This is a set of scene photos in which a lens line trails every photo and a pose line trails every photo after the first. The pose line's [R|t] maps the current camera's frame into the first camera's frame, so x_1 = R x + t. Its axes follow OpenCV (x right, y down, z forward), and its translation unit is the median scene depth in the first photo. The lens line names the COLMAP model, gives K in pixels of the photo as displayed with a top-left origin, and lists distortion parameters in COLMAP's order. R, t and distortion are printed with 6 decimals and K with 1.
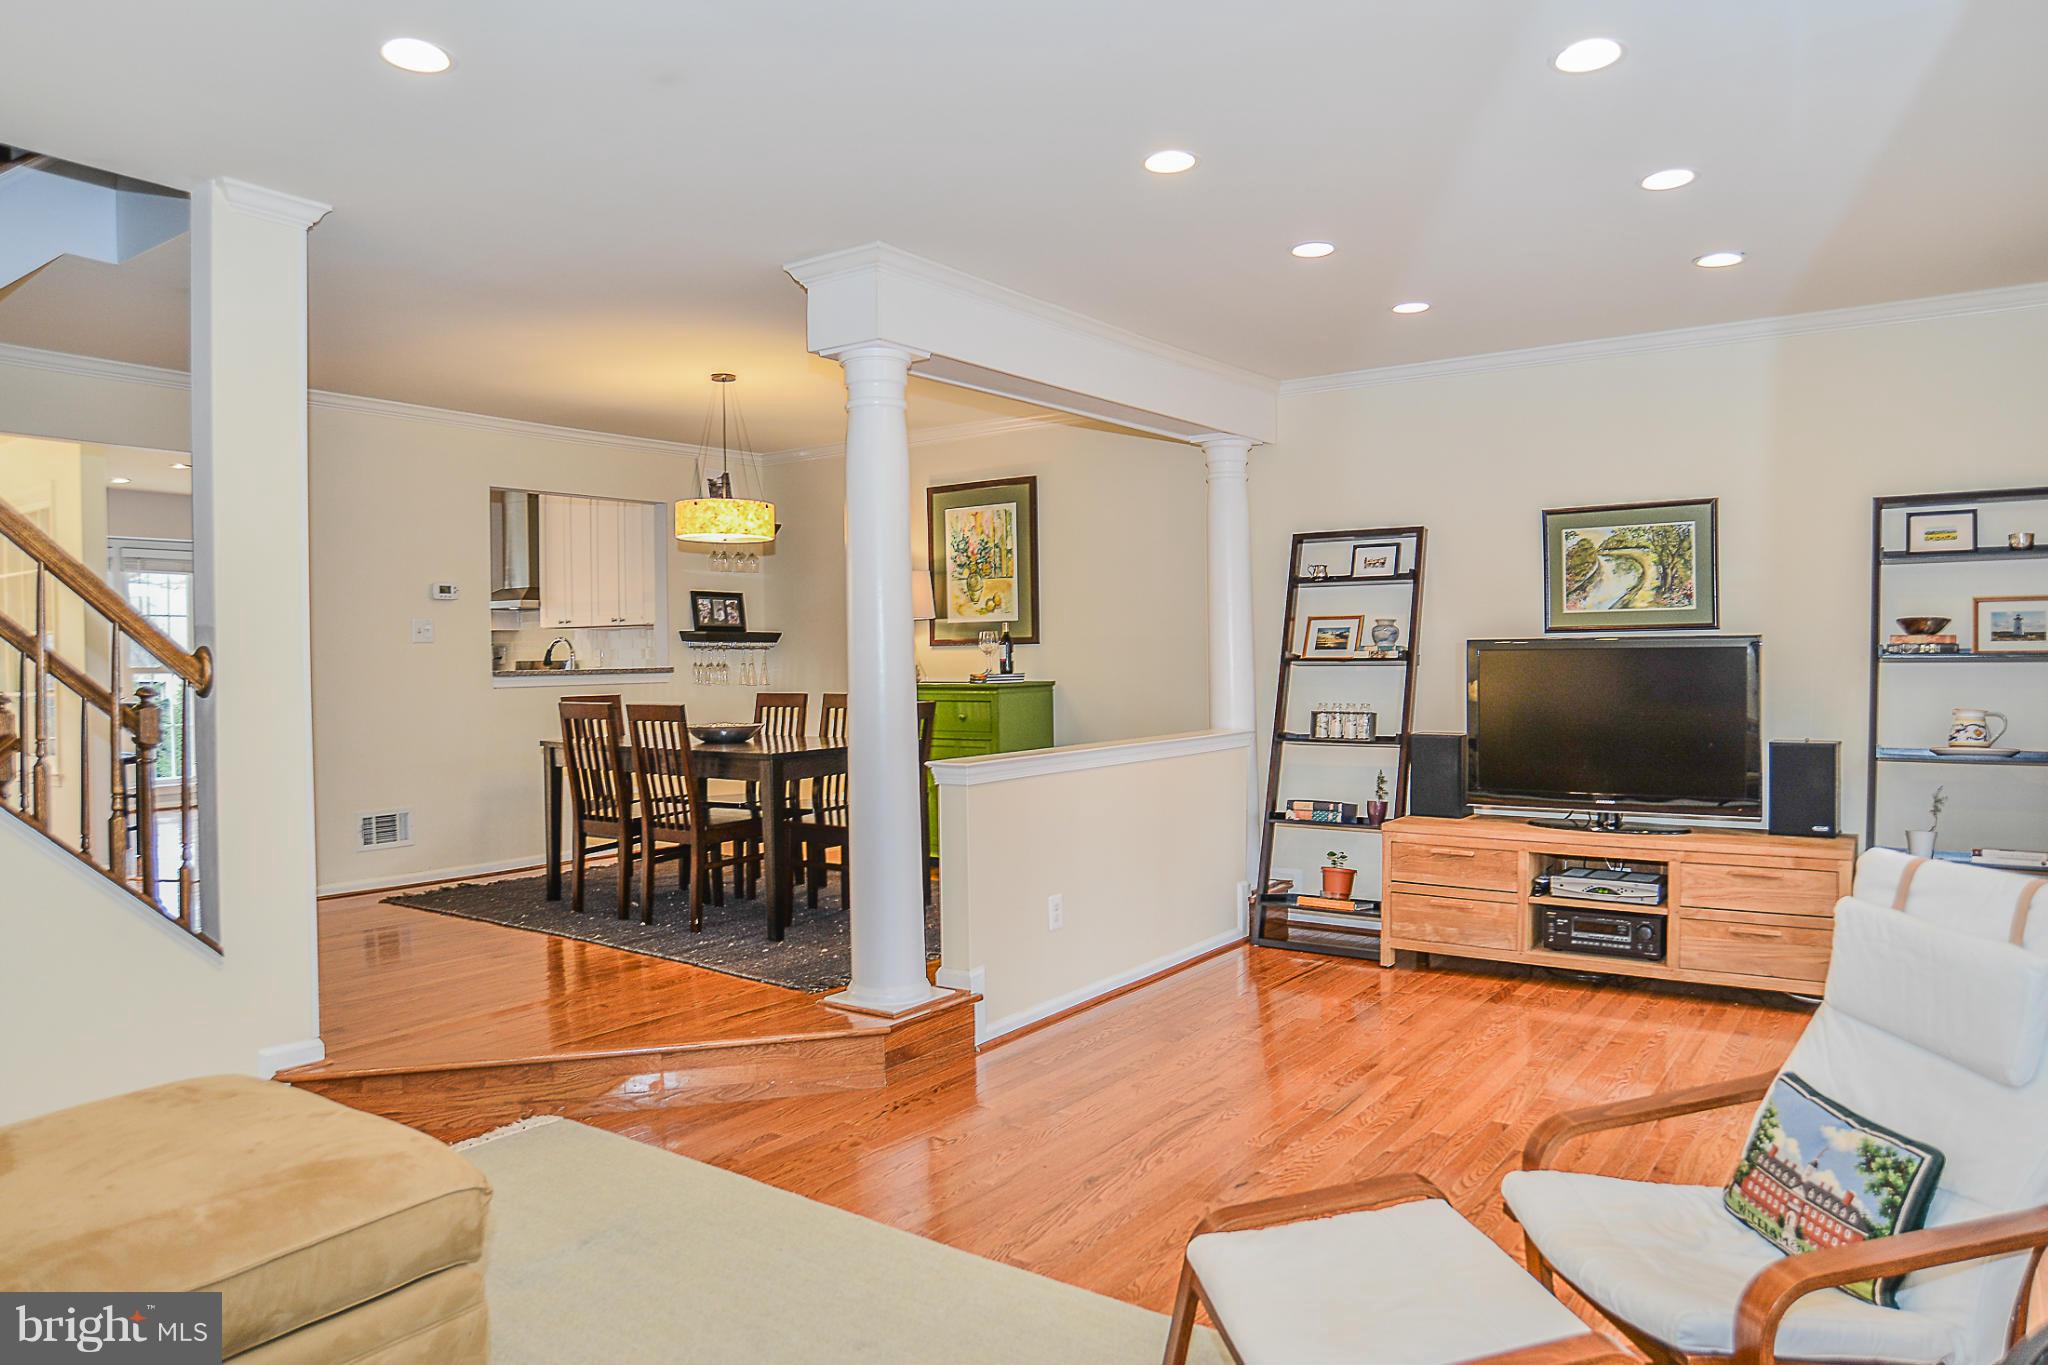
lens RADIAL K [[1336.9, 0, 1020.7], [0, 1336.9, 684.6], [0, 0, 1]] dist [-0.101003, 0.079832]
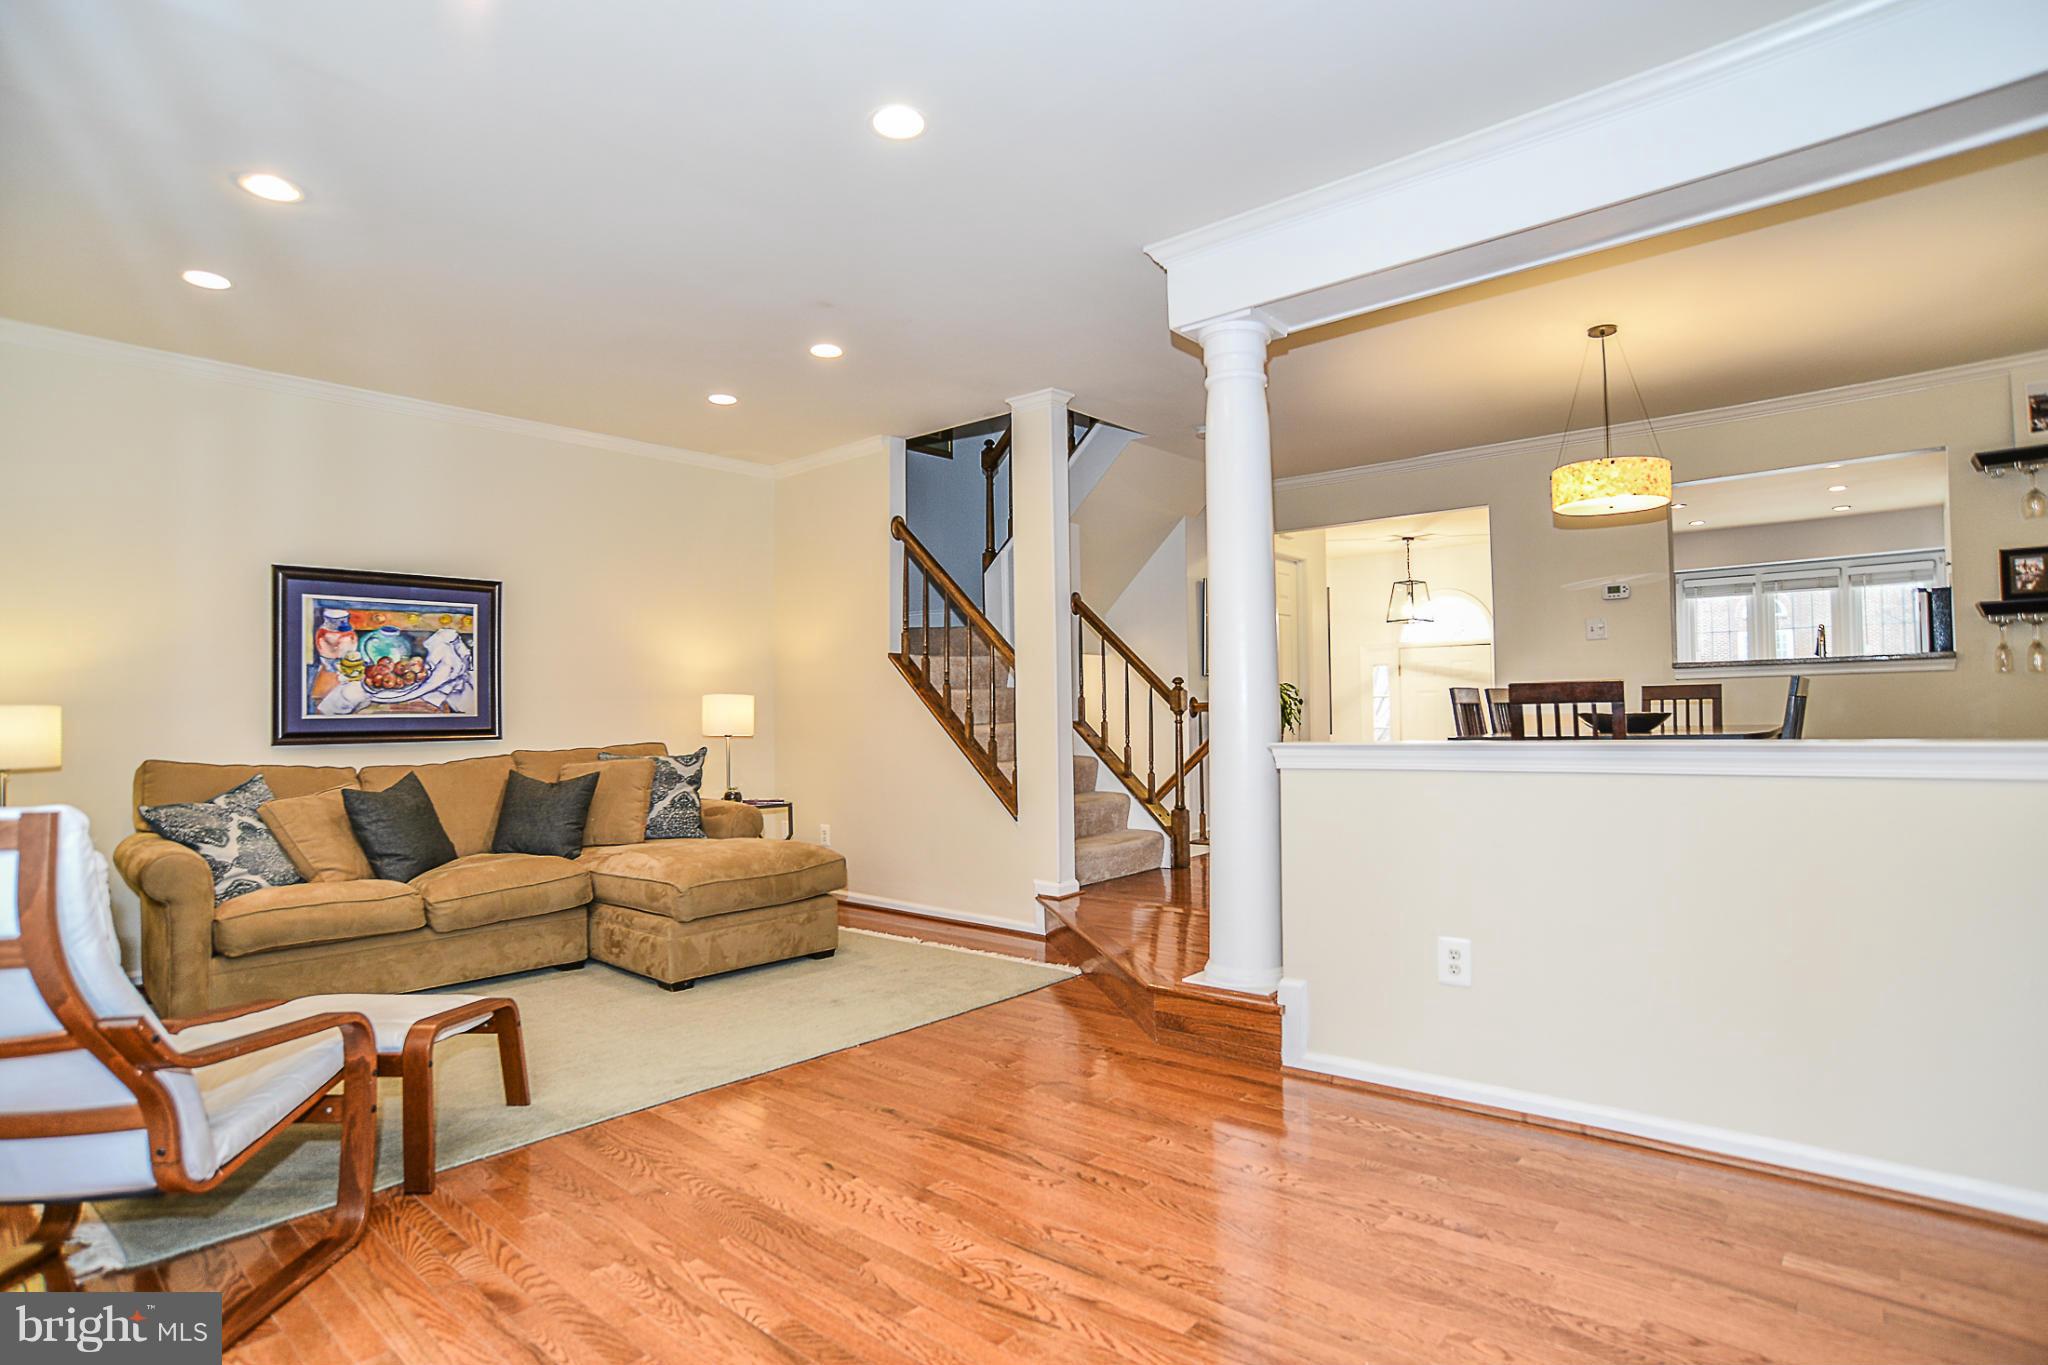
lens RADIAL K [[1015.7, 0, 1000.9], [0, 1015.7, 675.6], [0, 0, 1]] dist [-0.054175, 0.000442]
pose [[-0.091984, -0.026113, -0.995418, 0.503896], [-0.000802, 0.999658, -0.026150, 0.024529], [0.995760, -0.001607, -0.091973, 0.676477]]
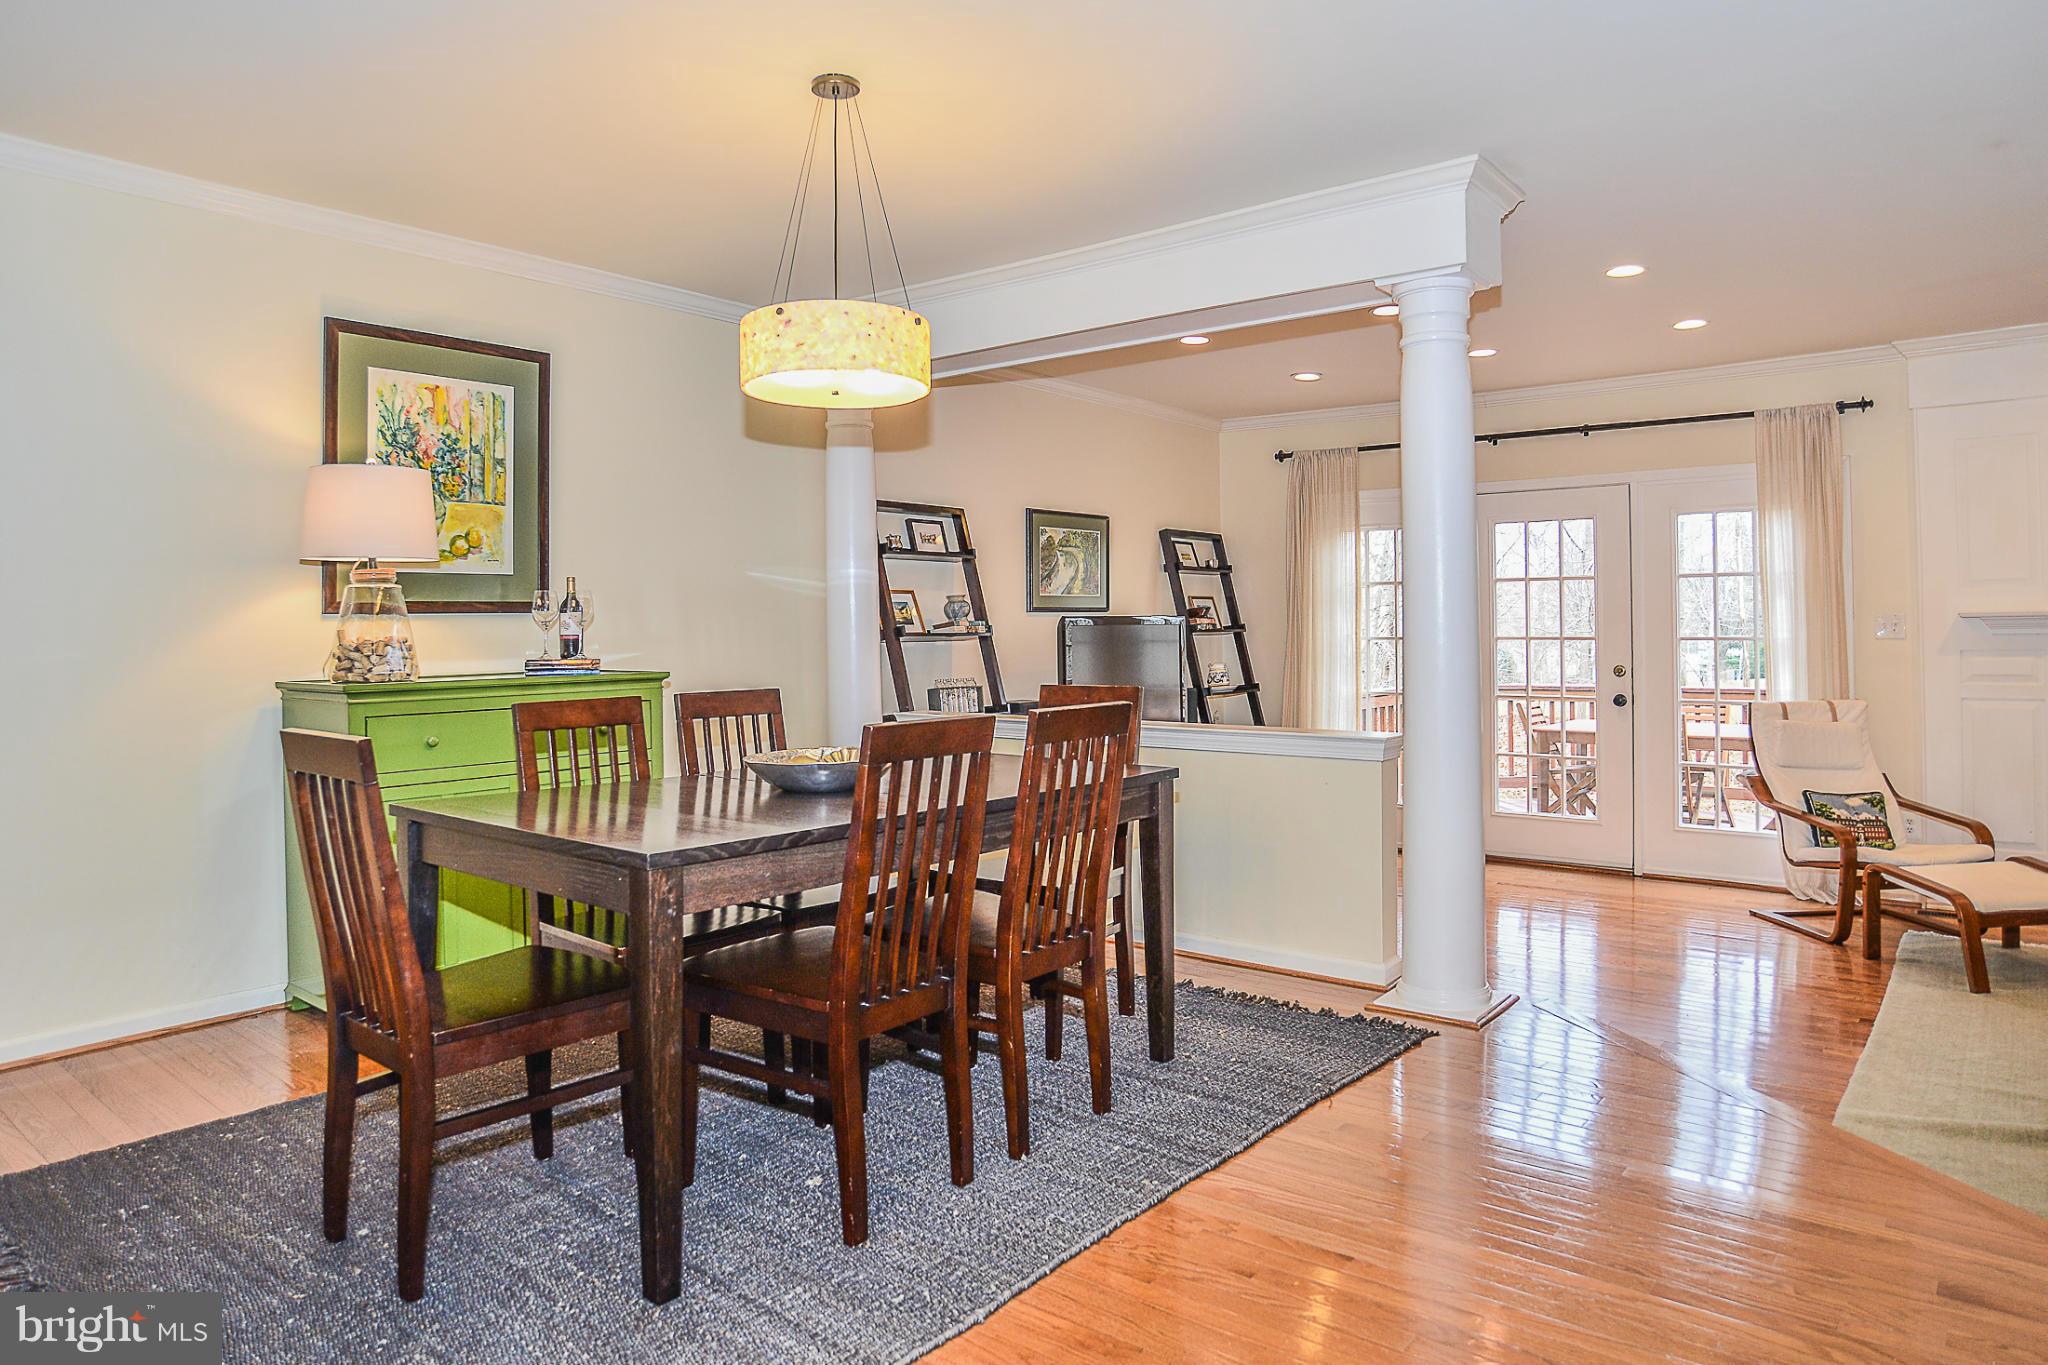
lens RADIAL K [[1281.6, 0, 1055.4], [0, 1281.6, 626.2], [0, 0, 1]] dist [-0.032052, 0.000865]
pose [[0.043011, 0.010761, 0.999017, -0.762893], [0.030169, 0.999472, -0.012065, -0.011709], [-0.998619, 0.030659, 0.042664, 0.937492]]
